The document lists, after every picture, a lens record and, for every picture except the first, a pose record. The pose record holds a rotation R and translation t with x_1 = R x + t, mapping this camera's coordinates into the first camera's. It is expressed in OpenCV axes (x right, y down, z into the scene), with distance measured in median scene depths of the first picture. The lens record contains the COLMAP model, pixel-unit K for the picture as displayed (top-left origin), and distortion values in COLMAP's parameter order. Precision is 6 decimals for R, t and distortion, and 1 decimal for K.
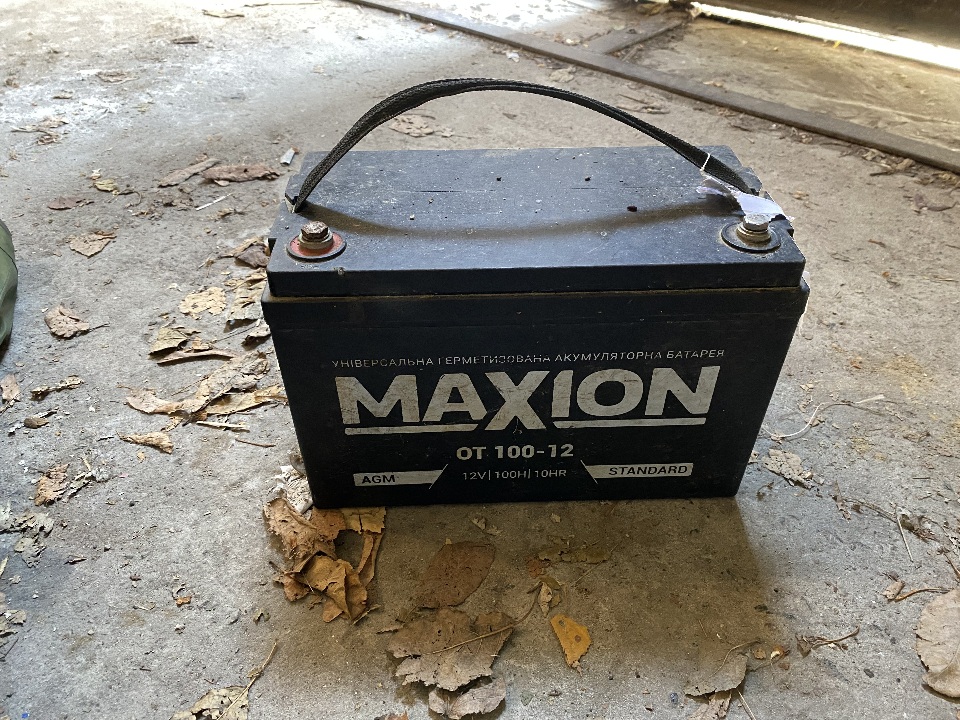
lens RADIAL K [[730.1, 0, 483.7], [0, 730.1, 359.0], [0, 0, 1]] dist [-0.009700, 0.022156]
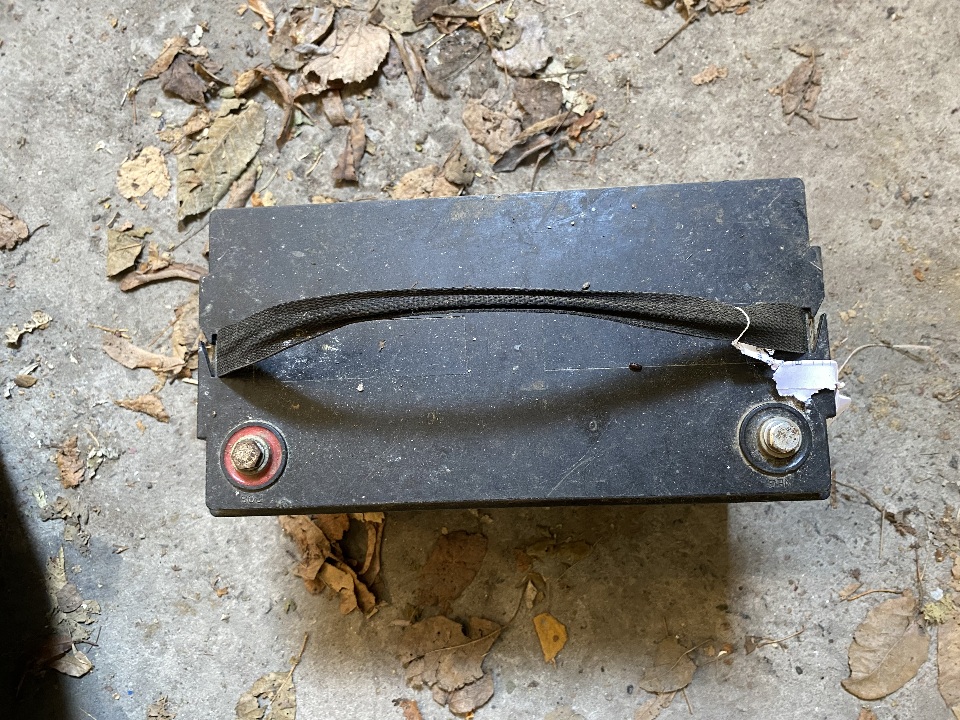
lens RADIAL K [[730.1, 0, 477.0], [0, 730.1, 362.3], [0, 0, 1]] dist [-0.009700, 0.022156]
pose [[0.997412, -0.007400, -0.071516, 0.085250], [0.053411, 0.742128, 0.668127, -0.707254], [0.048130, -0.670217, 0.740603, 0.397138]]
